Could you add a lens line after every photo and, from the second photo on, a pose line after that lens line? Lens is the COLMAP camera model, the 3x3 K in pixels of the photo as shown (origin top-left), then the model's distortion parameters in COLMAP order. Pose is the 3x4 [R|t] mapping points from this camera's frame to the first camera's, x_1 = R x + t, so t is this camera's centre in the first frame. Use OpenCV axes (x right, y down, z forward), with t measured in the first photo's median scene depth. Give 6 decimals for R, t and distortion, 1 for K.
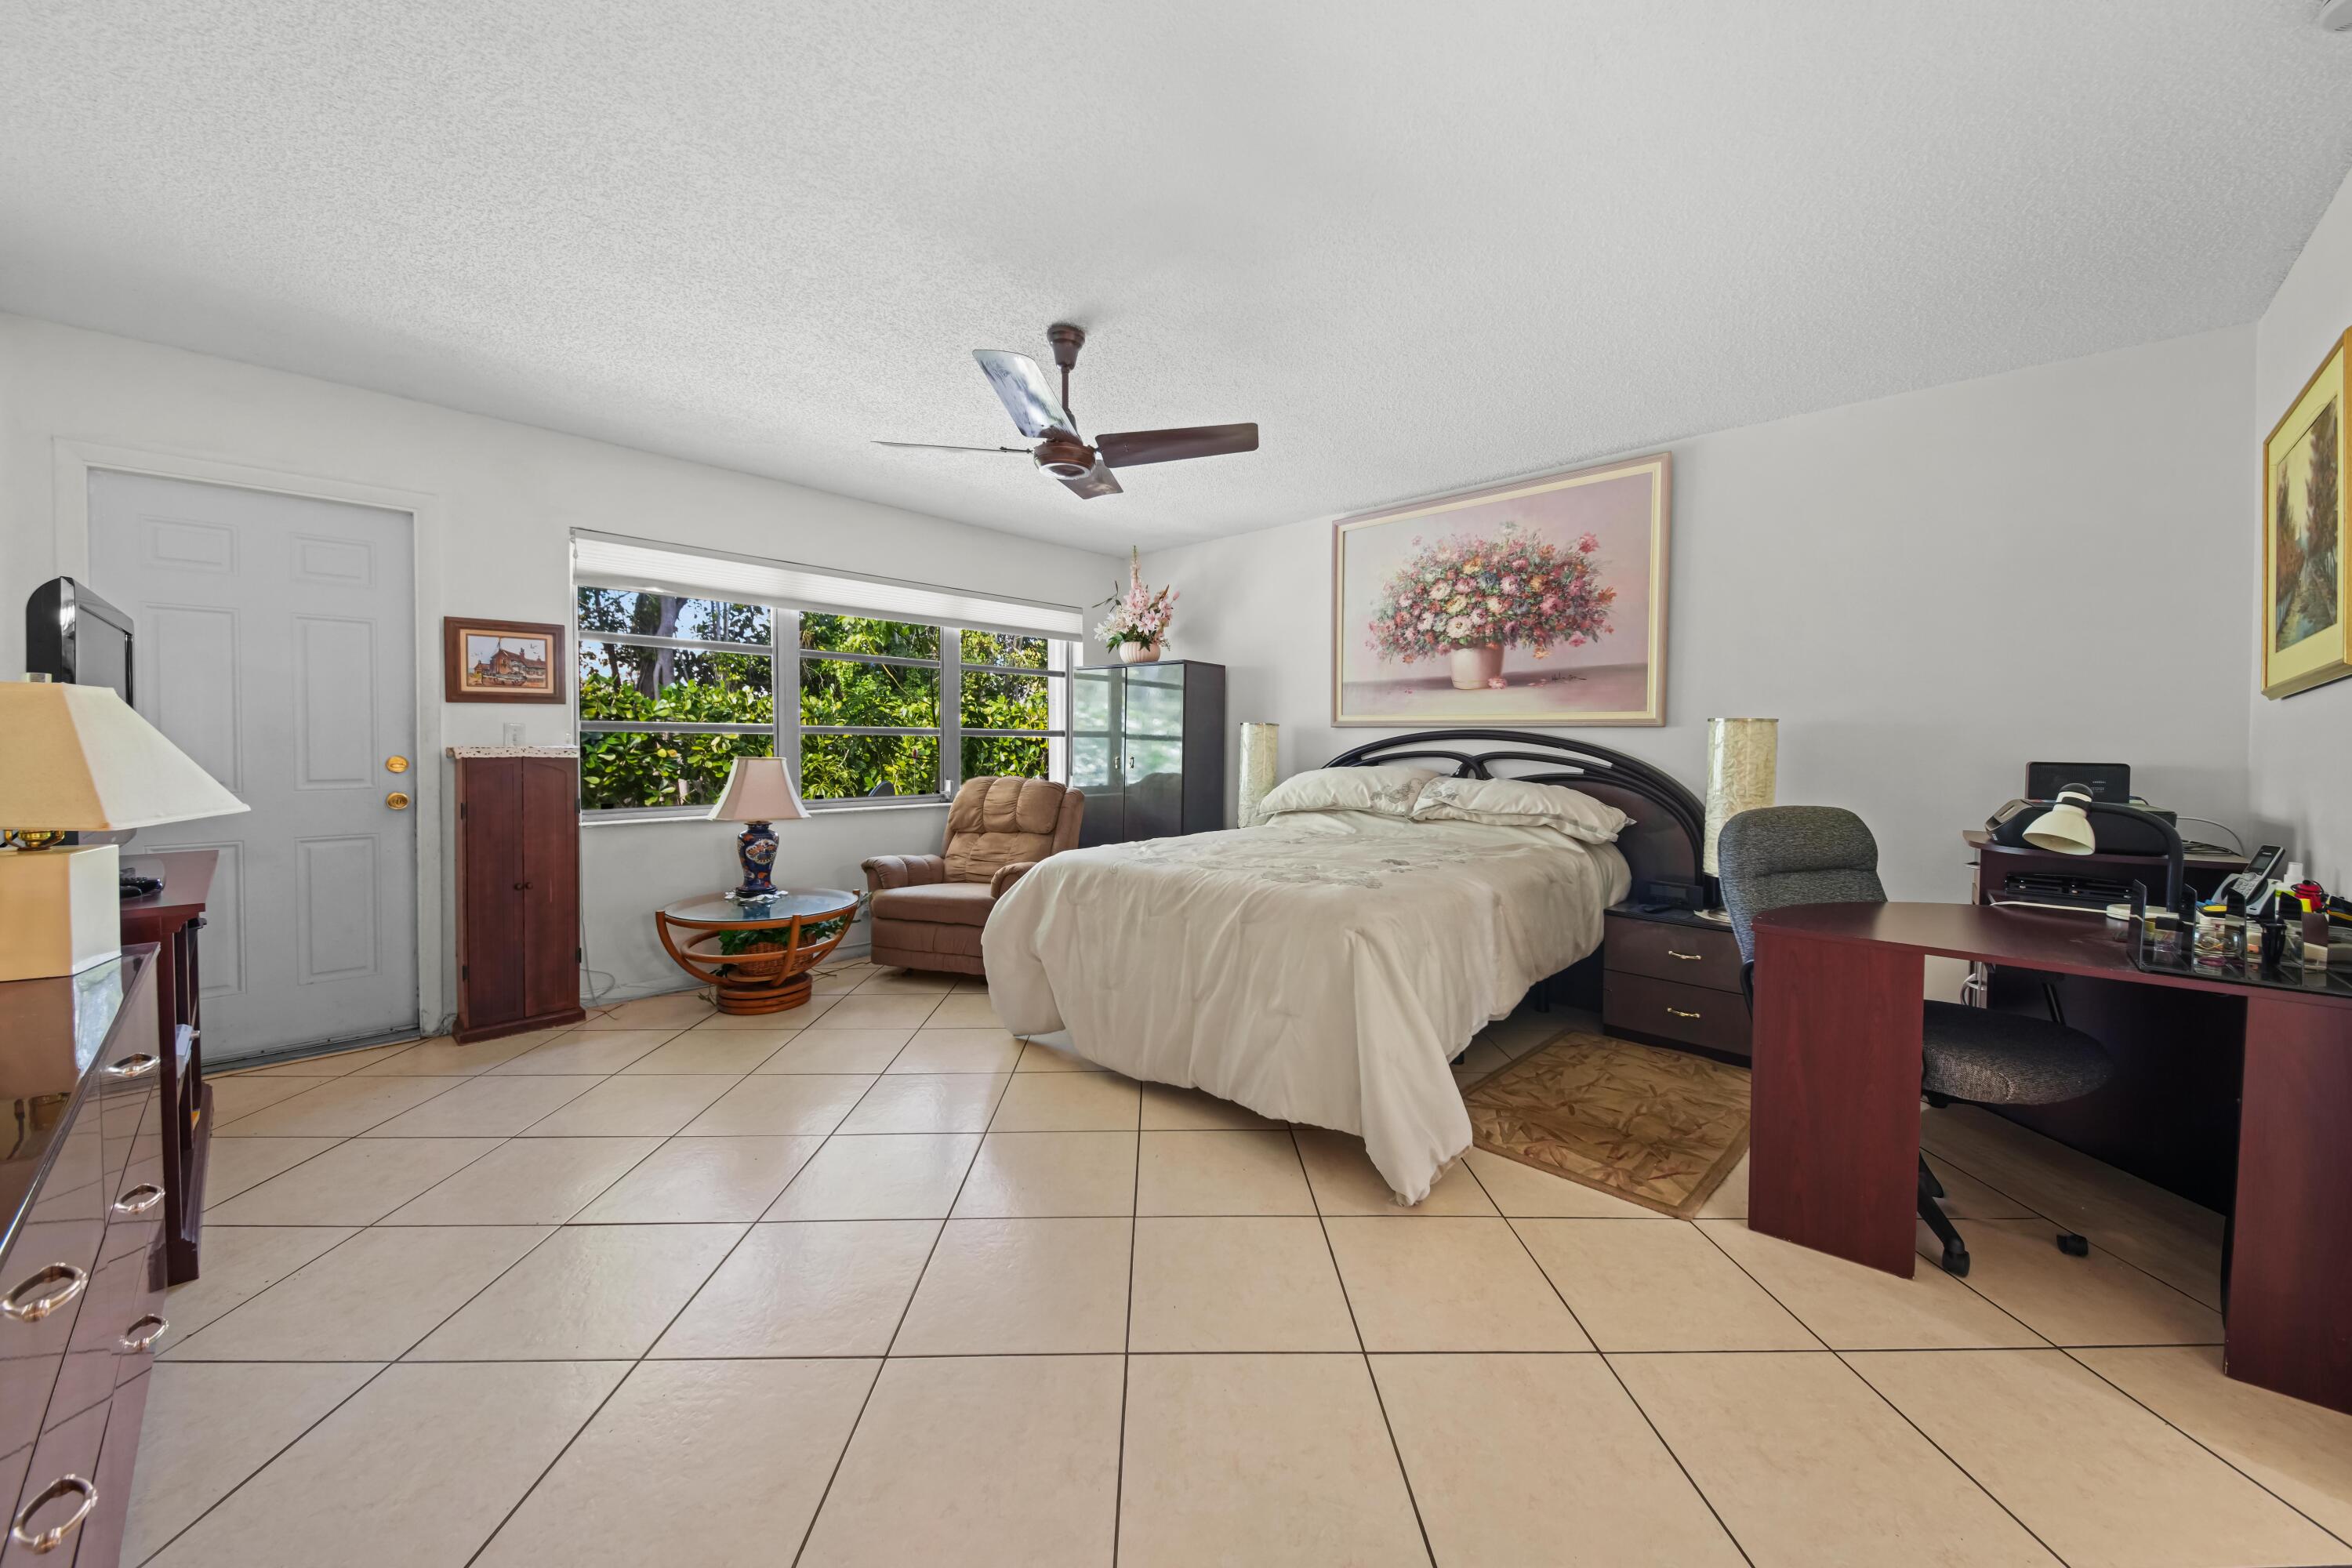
lens RADIAL K [[844.5, 0, 1177.8], [0, 844.5, 757.9], [0, 0, 1]] dist [0.019727, -0.011344]
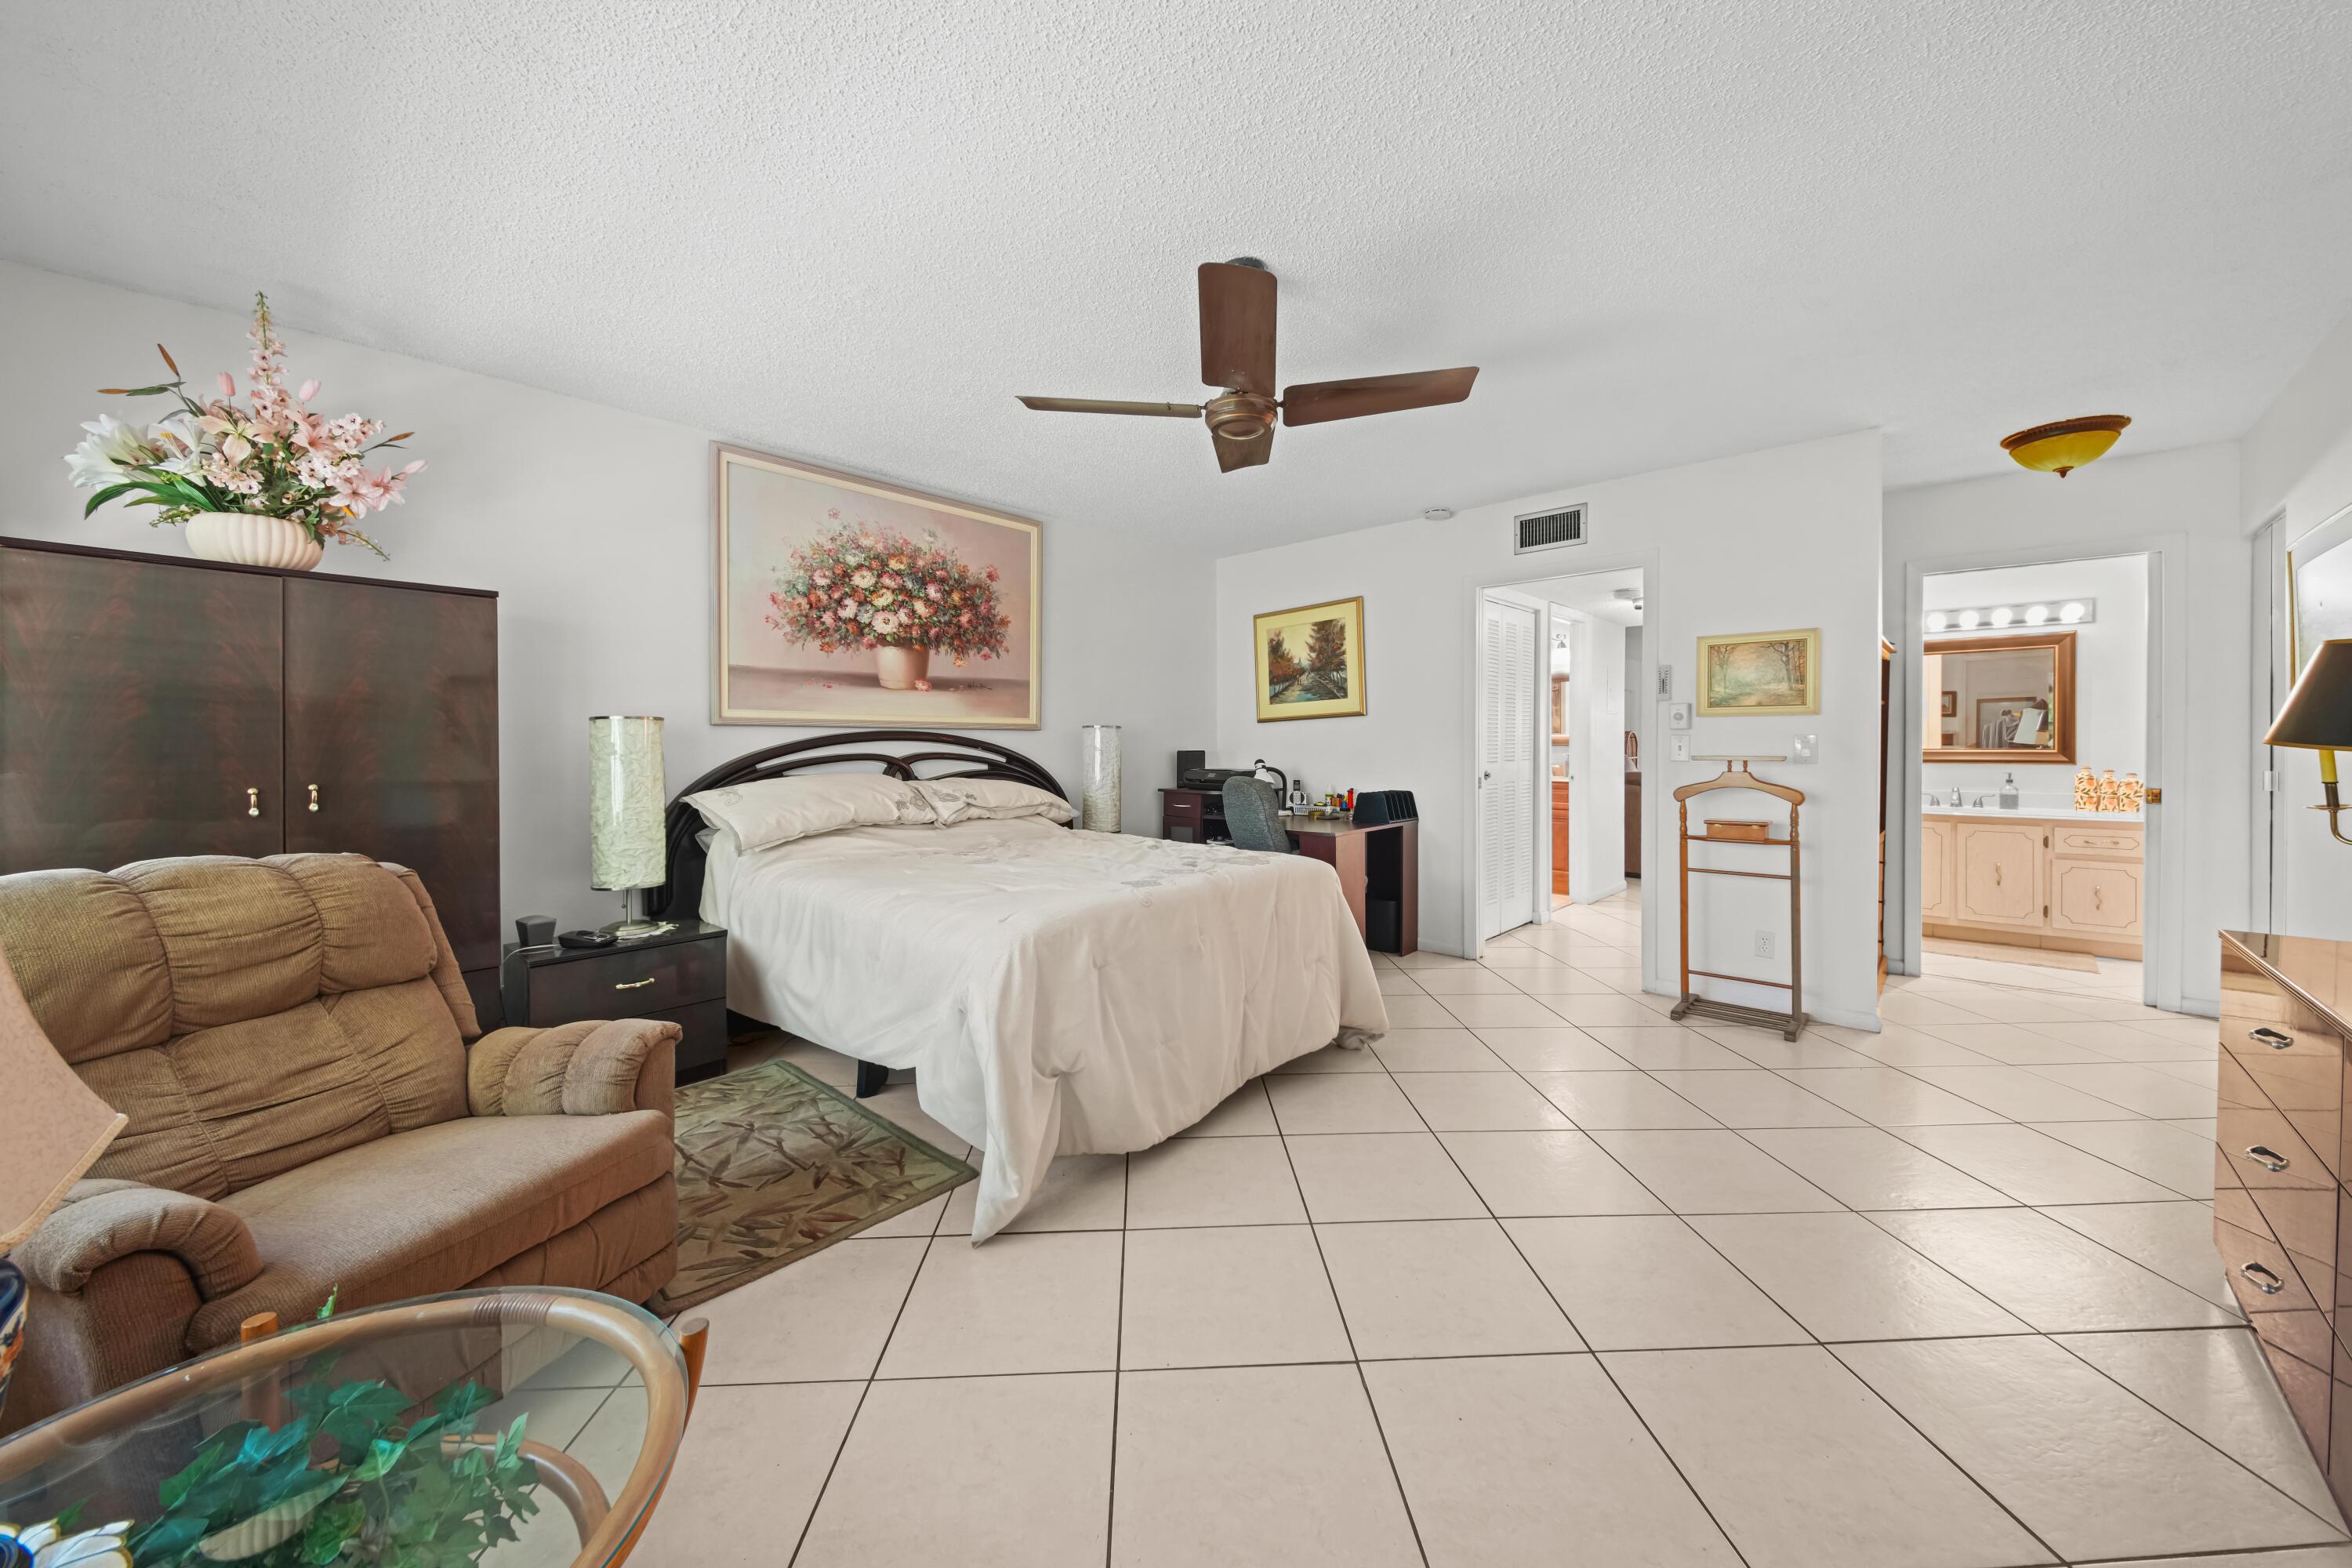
lens RADIAL K [[844.5, 0, 1177.8], [0, 844.5, 757.9], [0, 0, 1]] dist [0.019727, -0.011344]
pose [[-0.036575, -0.028198, 0.998933, -0.647703], [0.021623, 0.999345, 0.029001, -0.023636], [-0.999097, 0.022661, -0.035941, 0.724633]]
